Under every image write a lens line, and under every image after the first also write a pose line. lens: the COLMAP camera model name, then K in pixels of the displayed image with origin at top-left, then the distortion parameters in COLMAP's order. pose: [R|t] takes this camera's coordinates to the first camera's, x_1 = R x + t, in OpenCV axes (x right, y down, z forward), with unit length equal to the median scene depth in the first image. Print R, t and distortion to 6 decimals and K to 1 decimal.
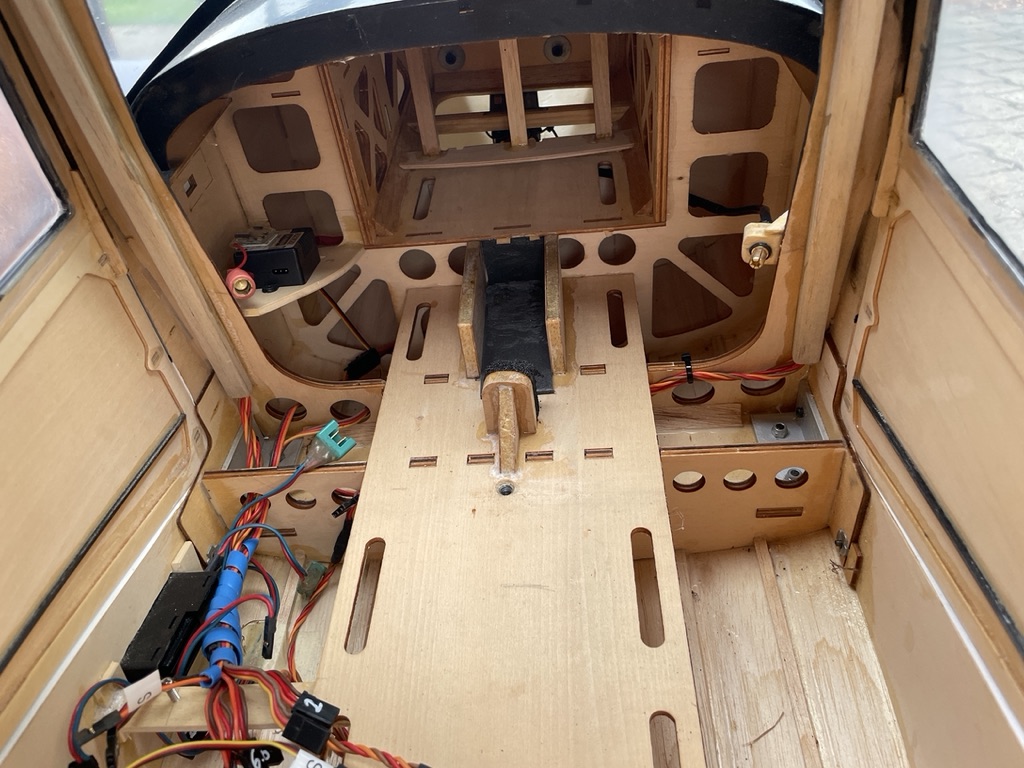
lens RADIAL K [[789.5, 0, 512.0], [0, 789.5, 384.0], [0, 0, 1]] dist [0.056067, -0.091559]
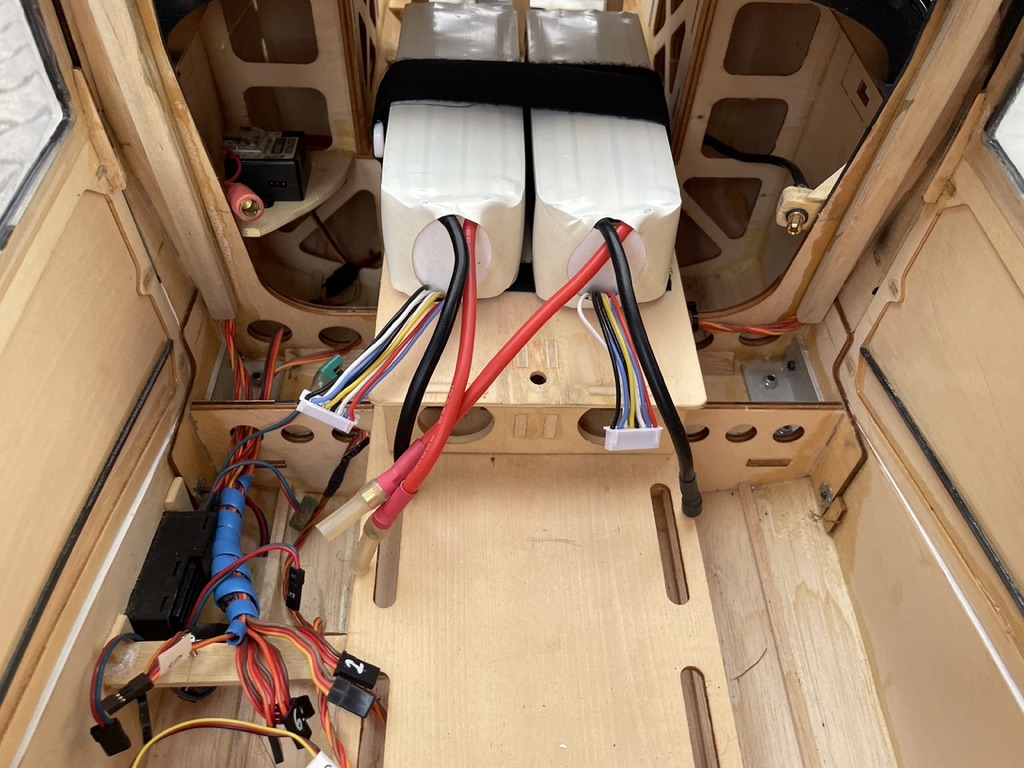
lens RADIAL K [[791.6, 0, 526.6], [0, 791.6, 382.1], [0, 0, 1]] dist [0.065615, -0.108205]
pose [[0.984837, 0.045205, 0.167490, -0.181386], [-0.070249, 0.986675, 0.146759, -0.085382], [-0.158624, -0.156299, 0.974889, 0.043048]]
